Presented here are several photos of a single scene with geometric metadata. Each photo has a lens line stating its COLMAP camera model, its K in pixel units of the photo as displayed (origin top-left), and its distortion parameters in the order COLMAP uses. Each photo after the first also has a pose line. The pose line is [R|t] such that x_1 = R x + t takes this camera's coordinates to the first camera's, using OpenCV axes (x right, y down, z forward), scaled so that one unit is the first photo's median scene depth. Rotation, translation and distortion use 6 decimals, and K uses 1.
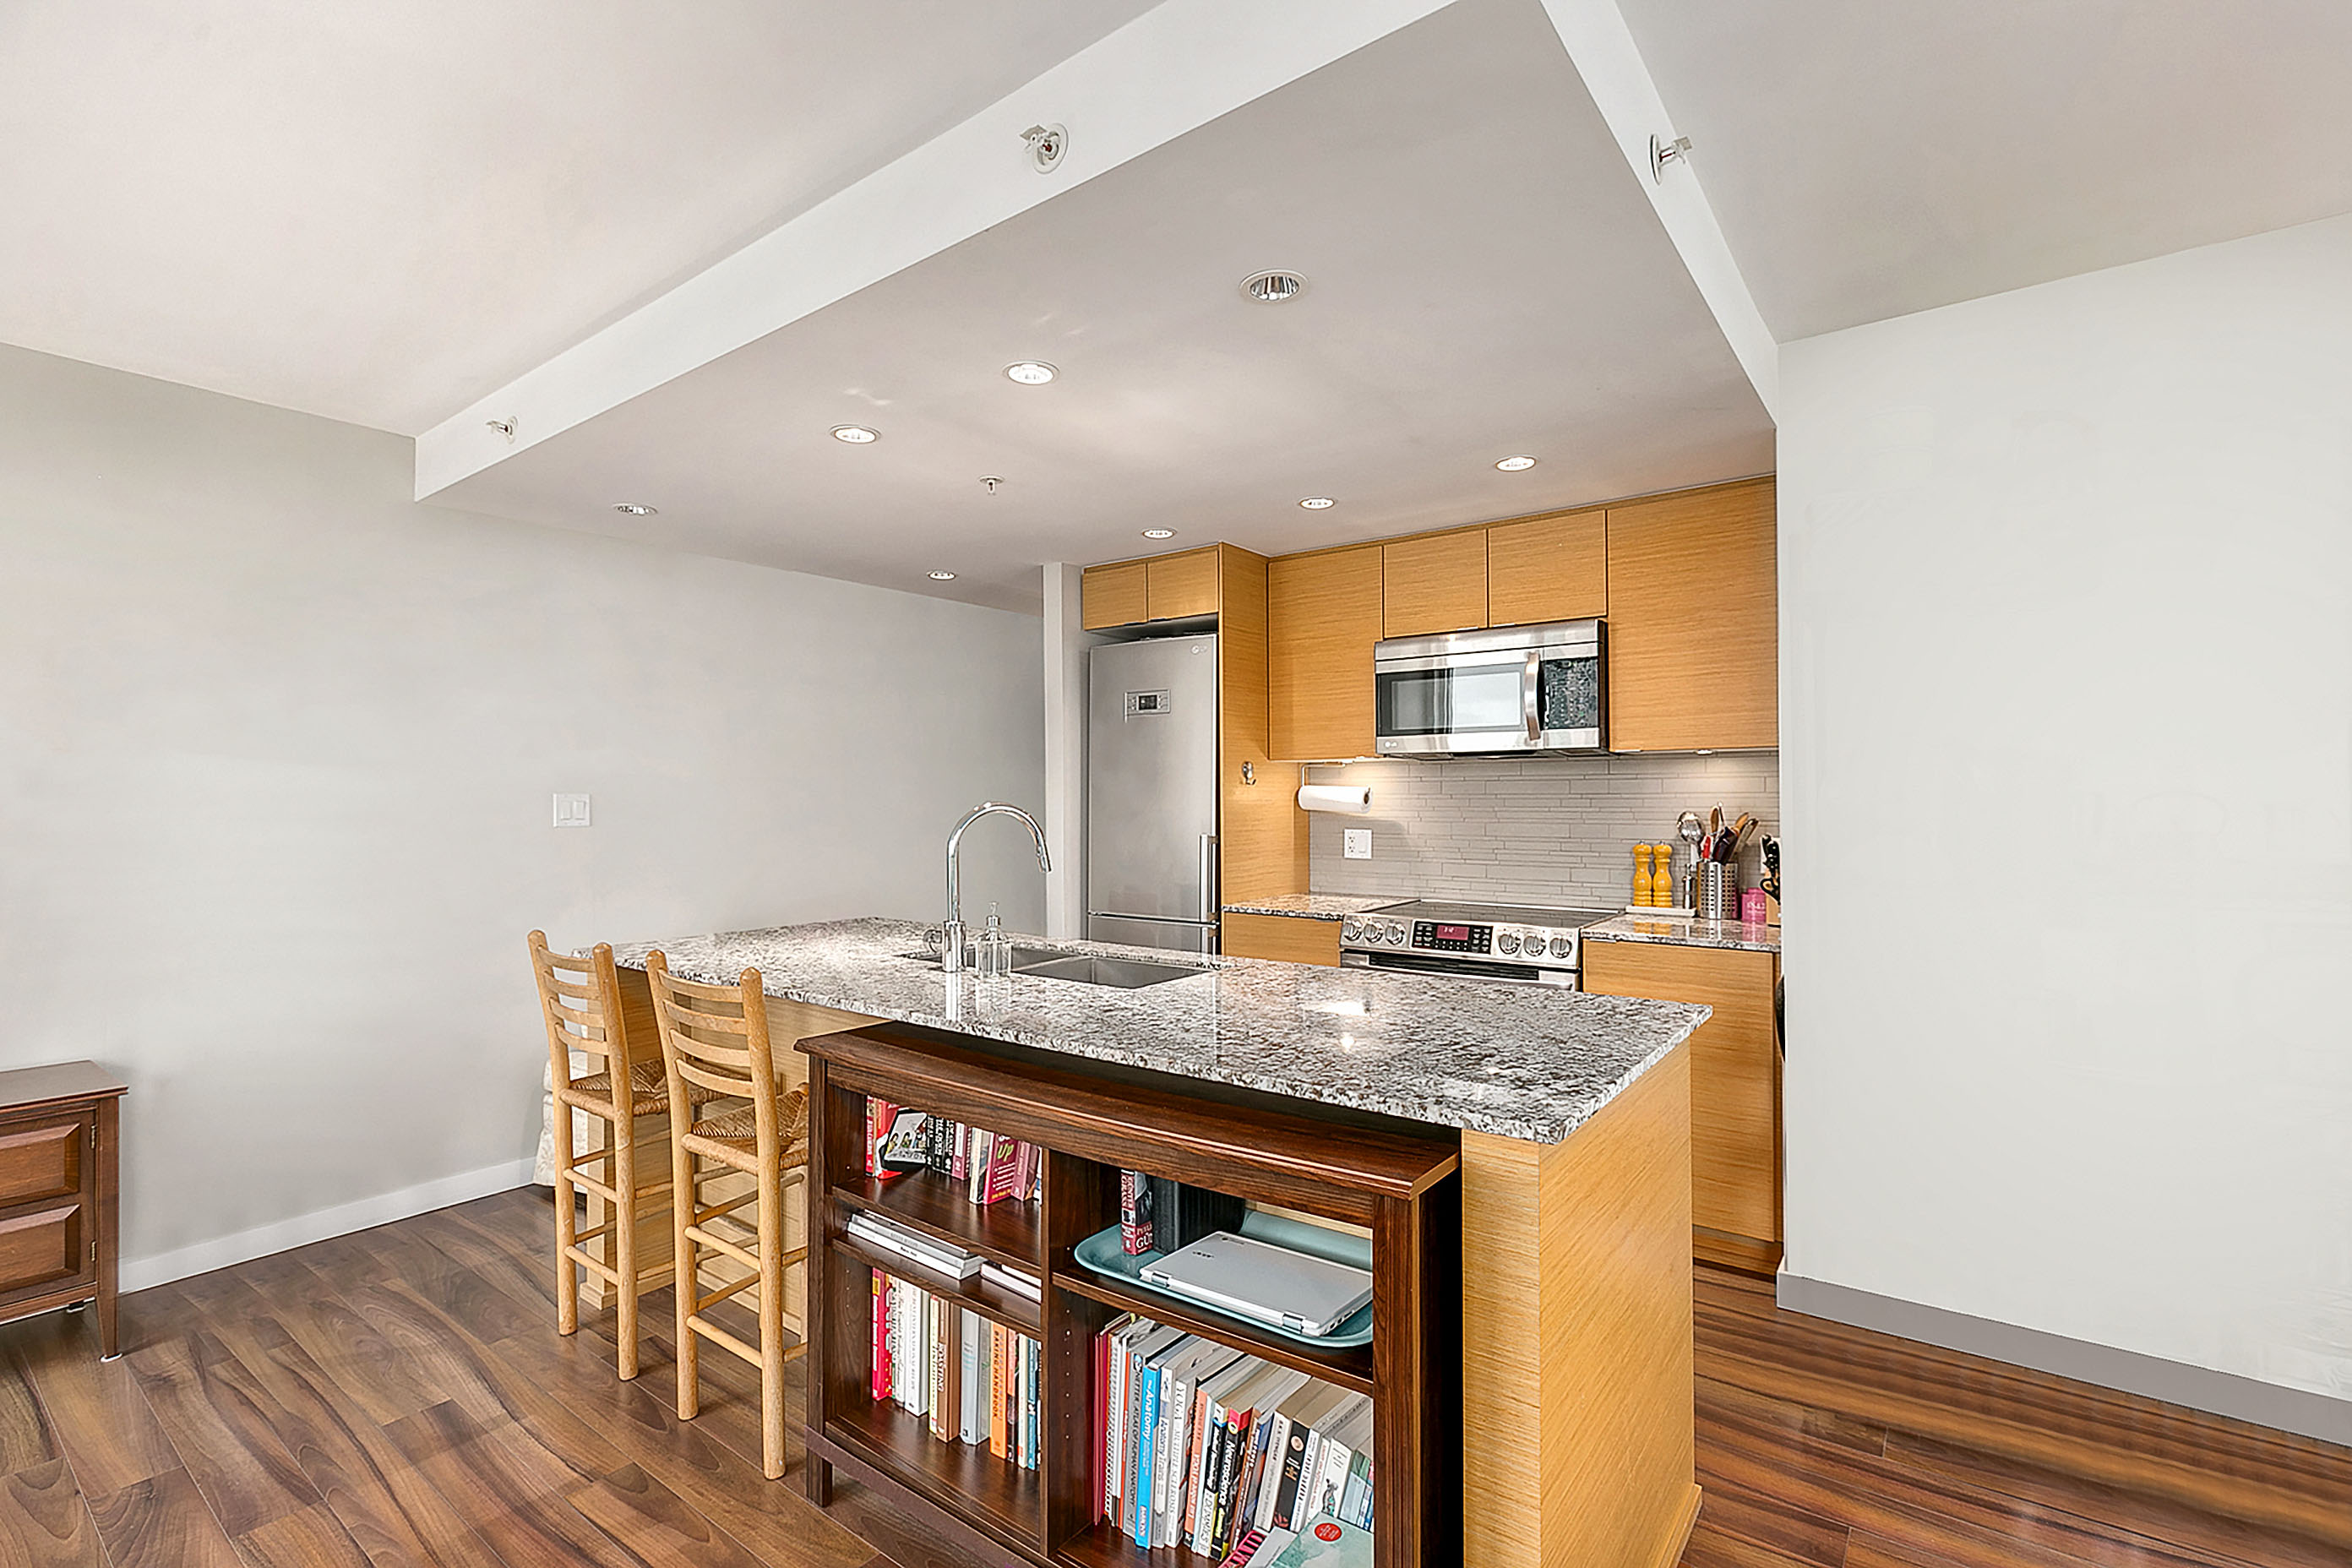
lens RADIAL K [[1081.7, 0, 1183.1], [0, 1081.7, 812.2], [0, 0, 1]] dist [0.001171, -0.000035]
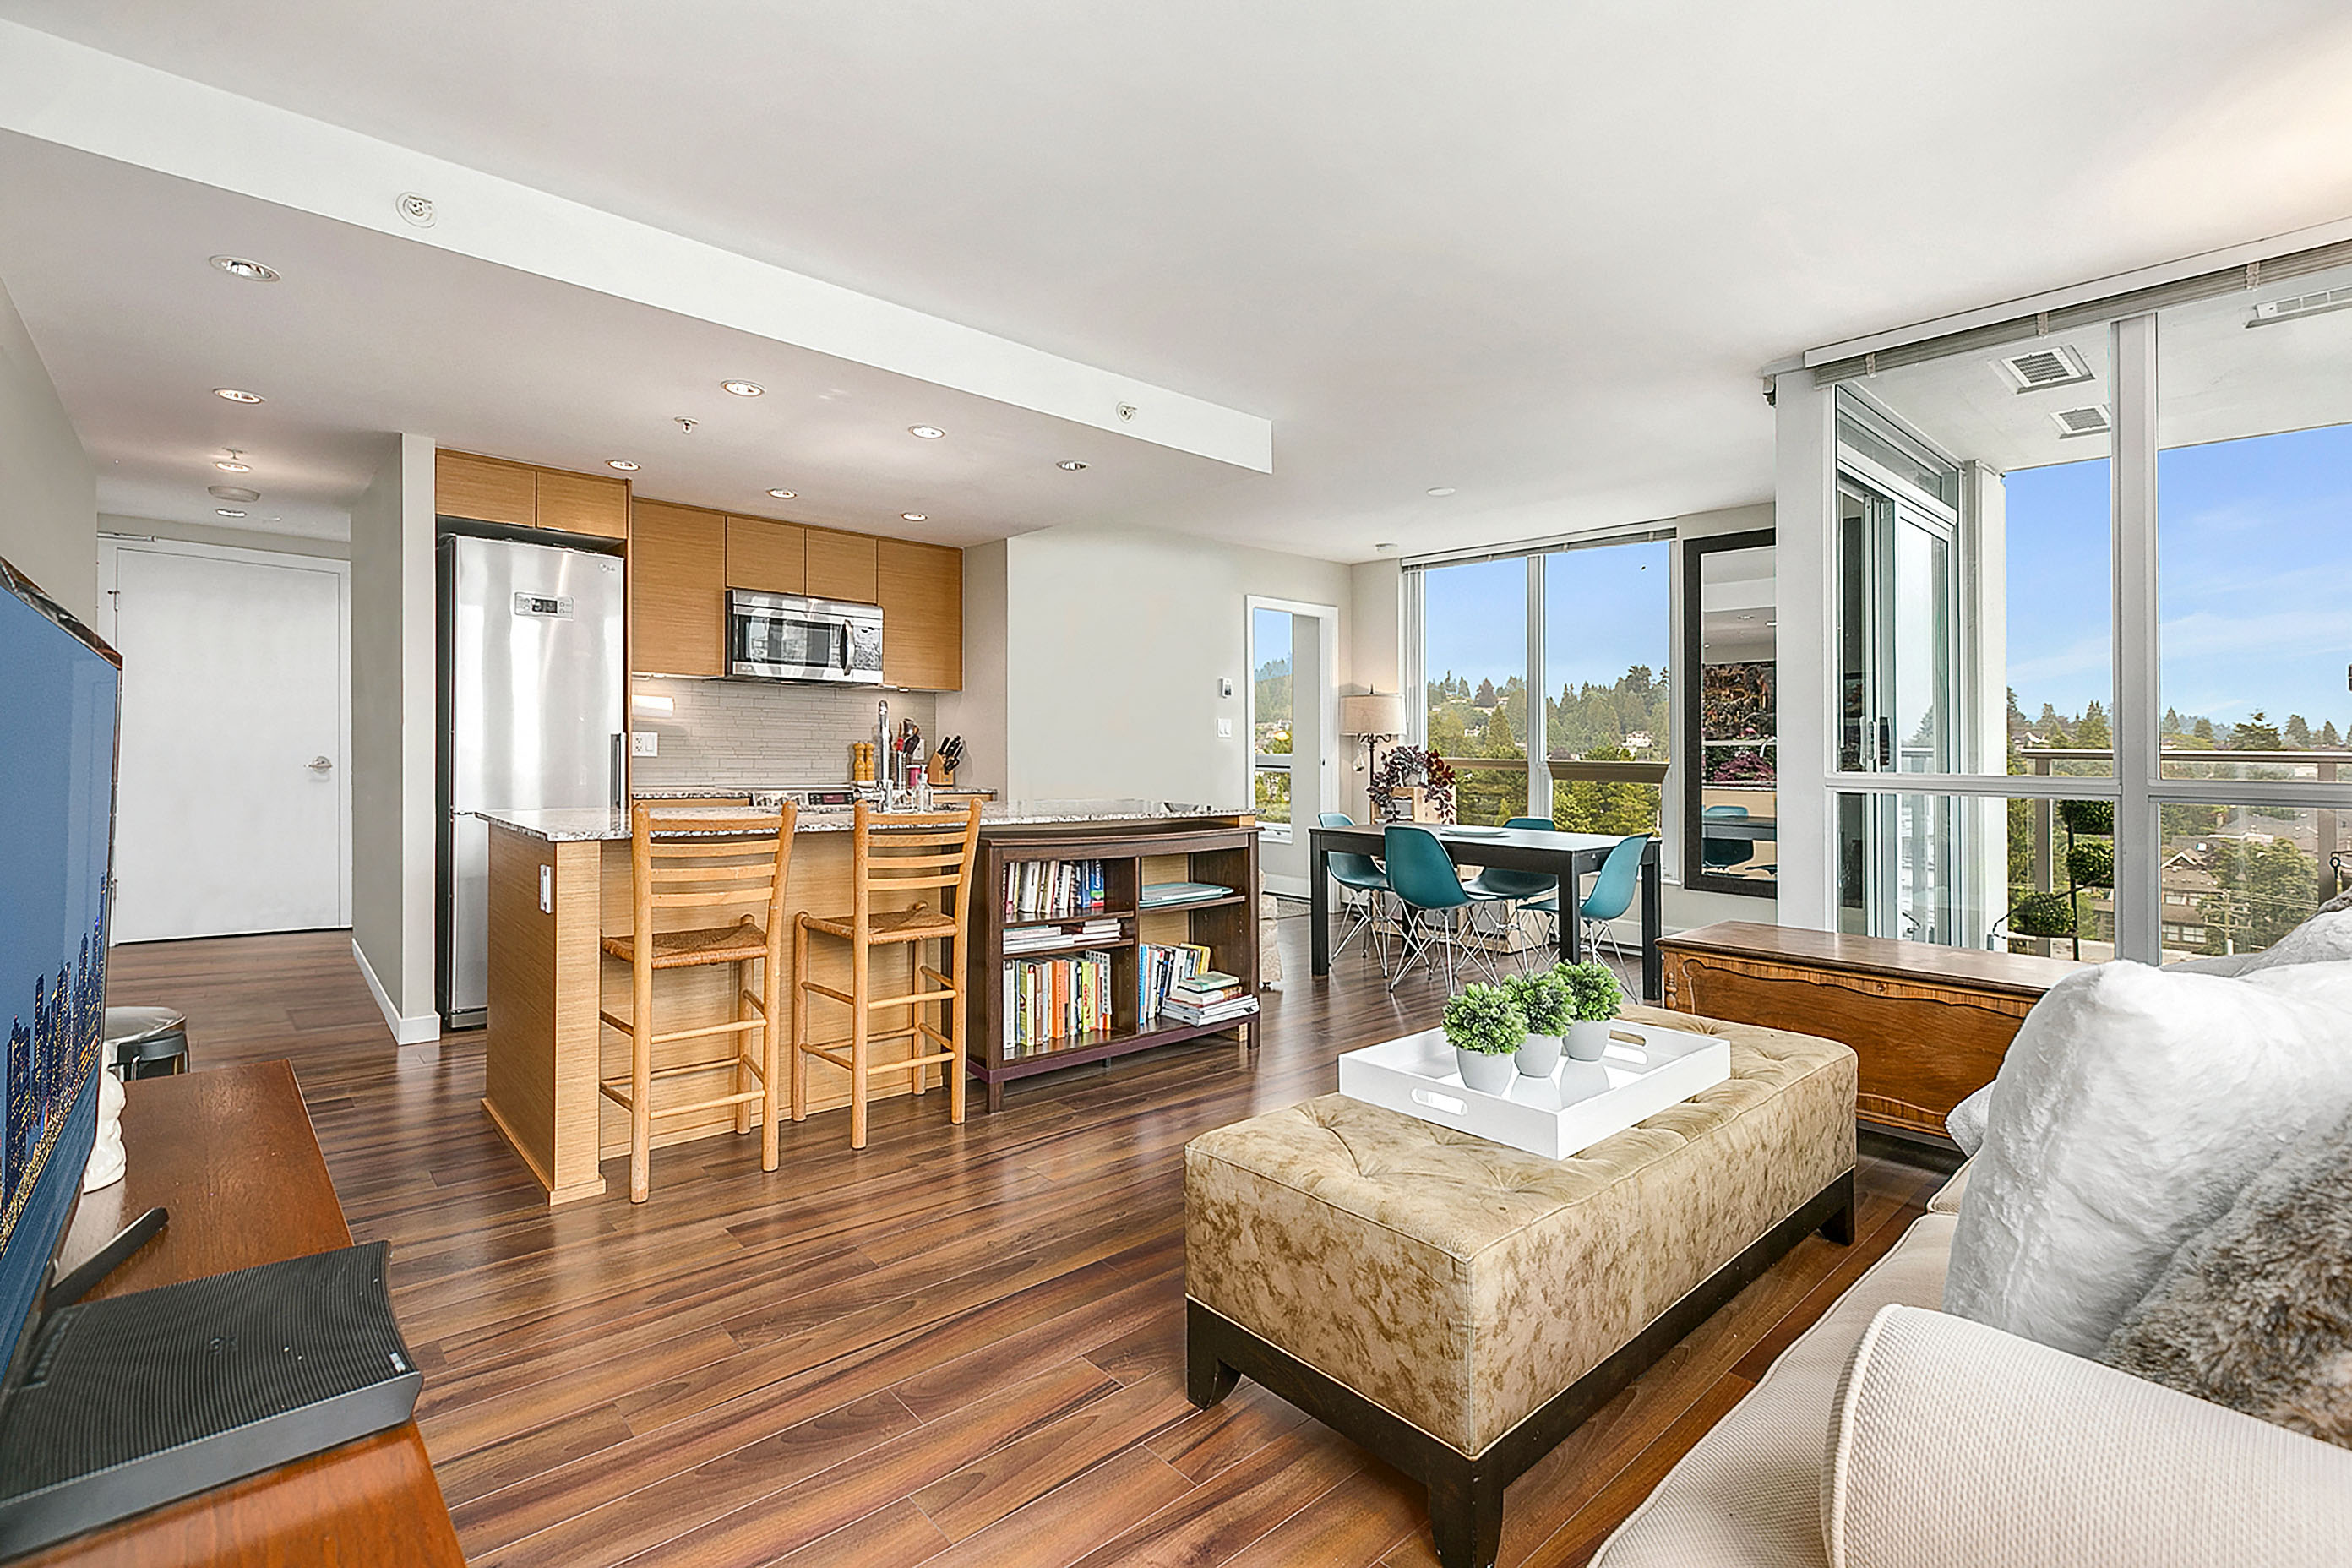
lens RADIAL K [[1064.0, 0, 1190.5], [0, 1064.0, 772.2], [0, 0, 1]] dist [0.000275, 0.000114]
pose [[0.166516, -0.015678, 0.985914, -1.100313], [-0.006046, 0.999839, 0.016921, 0.044326], [-0.986020, -0.008778, 0.166394, 0.247564]]
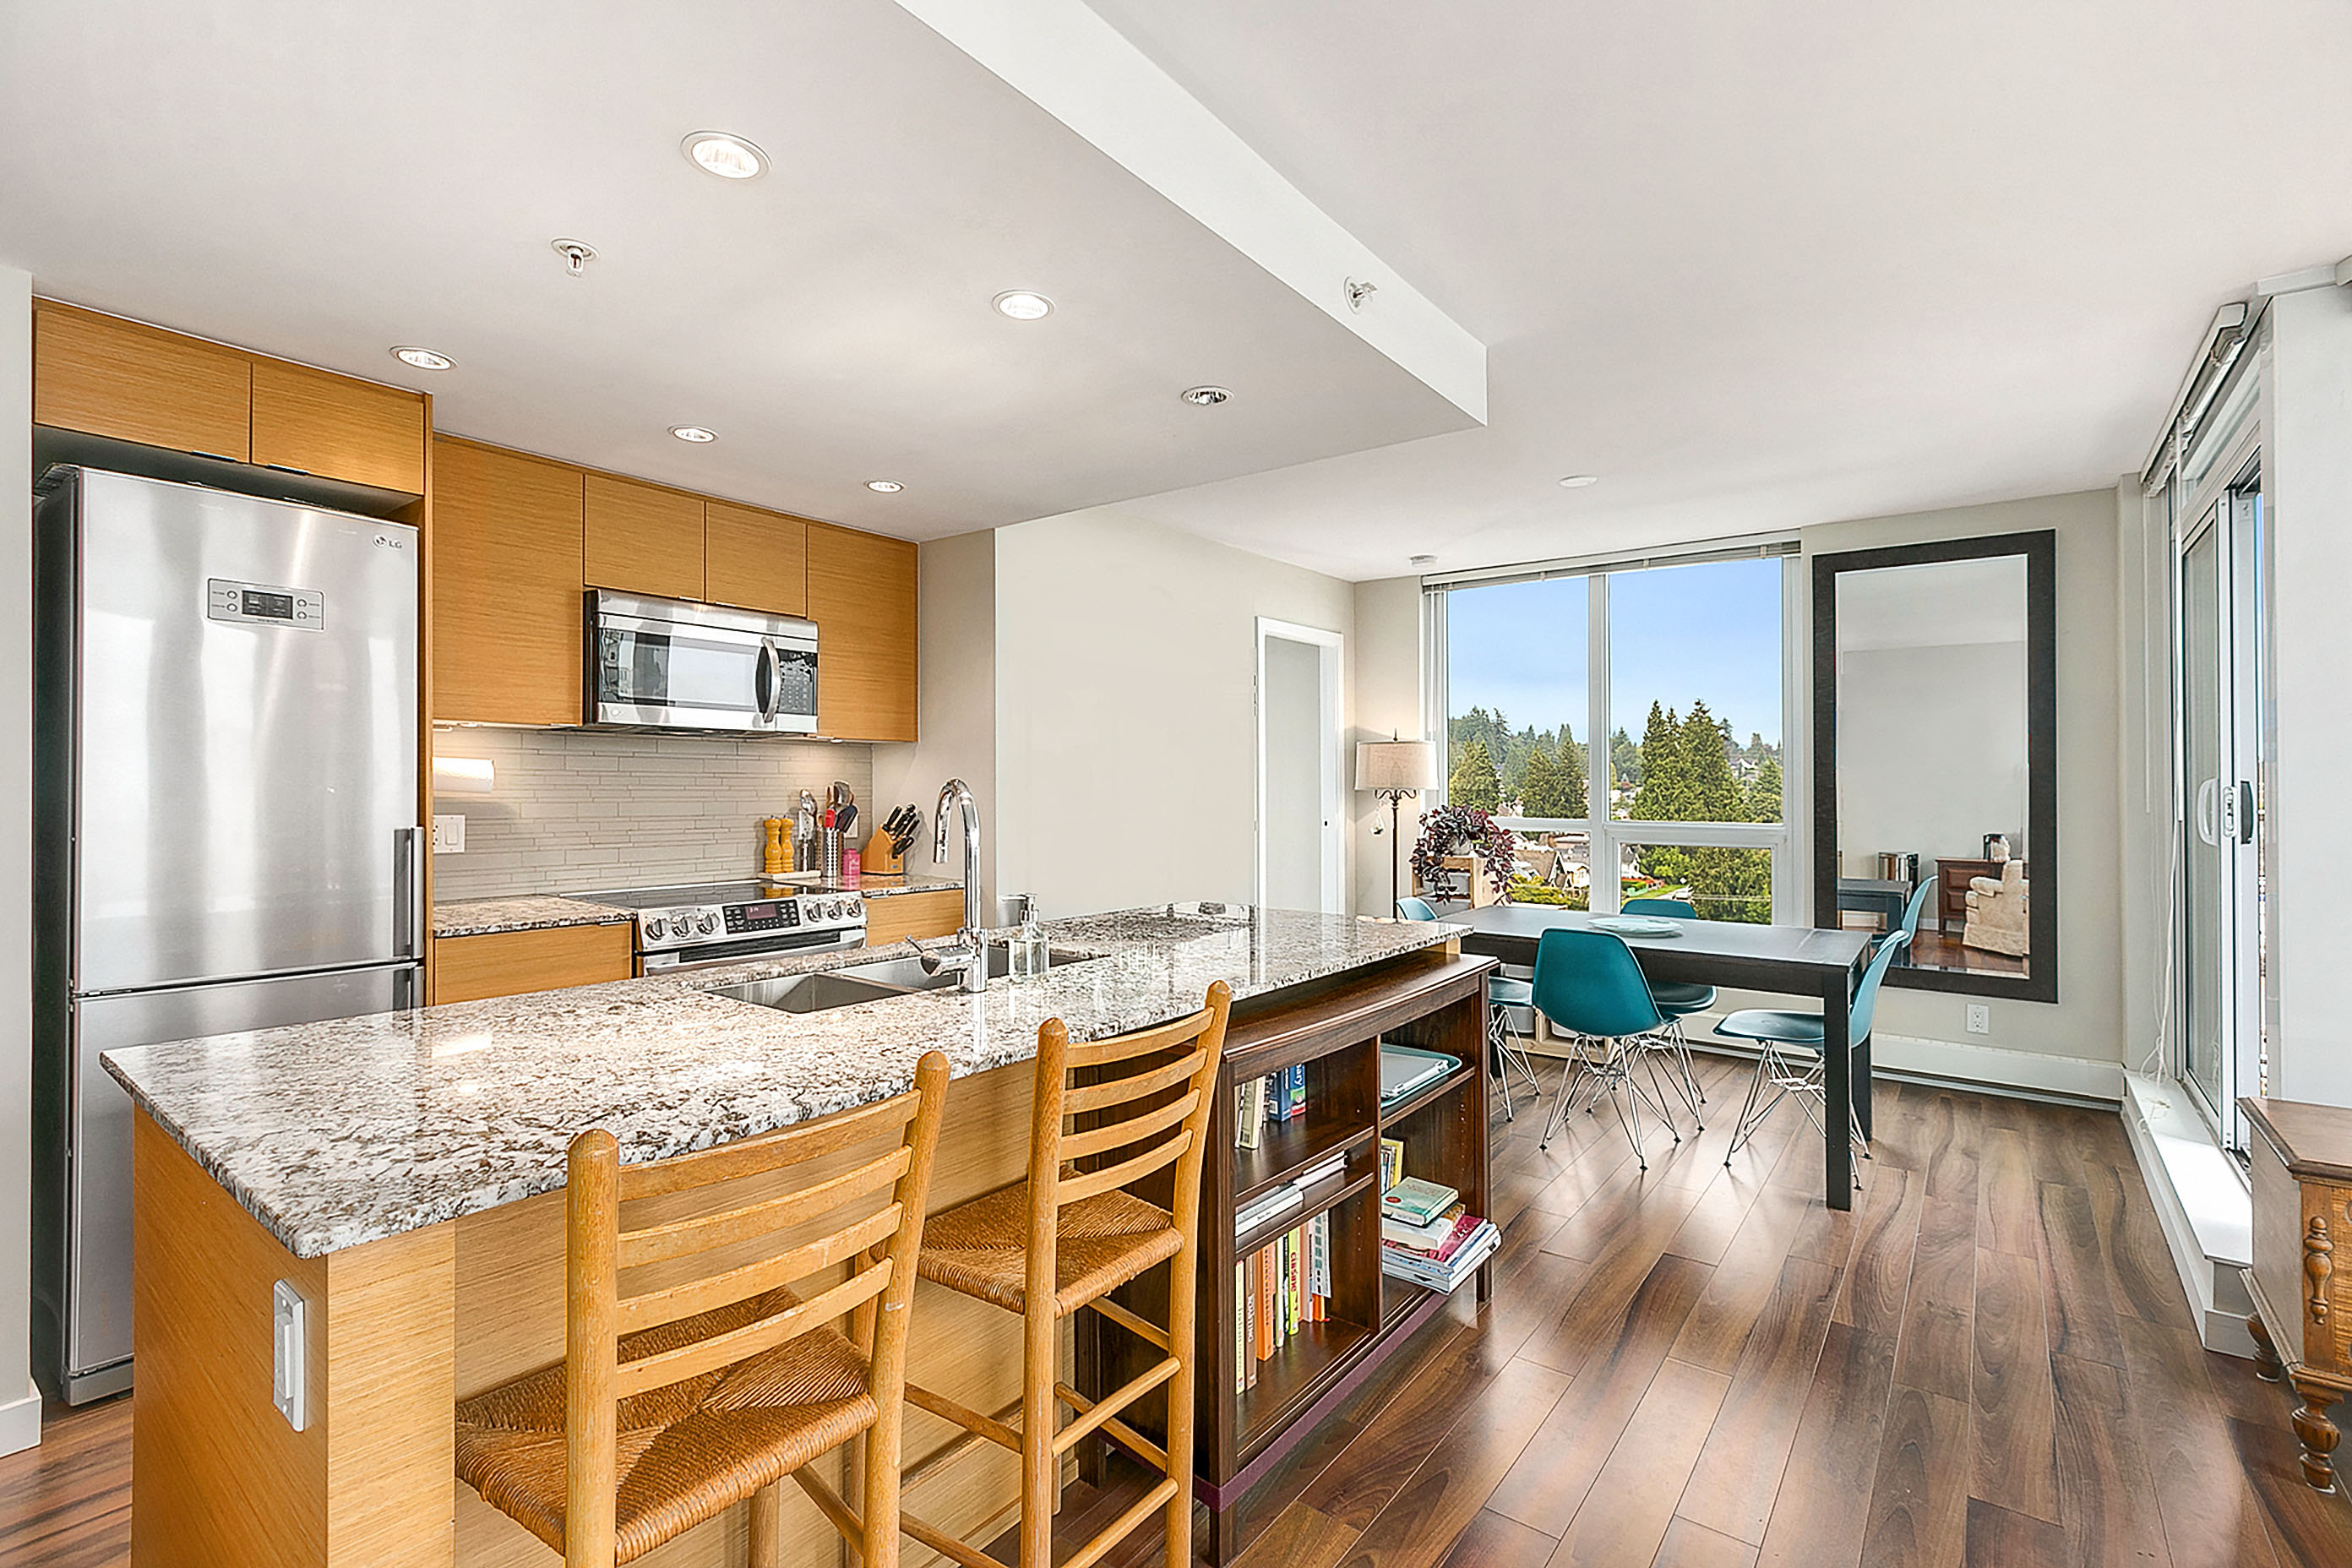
lens RADIAL K [[1062.9, 0, 1159.8], [0, 1062.9, 788.3], [0, 0, 1]] dist [0.001068, 0.000011]
pose [[0.007404, -0.001795, 0.999971, -0.700113], [0.004733, 0.999987, 0.001760, -0.002146], [-0.999961, 0.004720, 0.007412, 0.601576]]
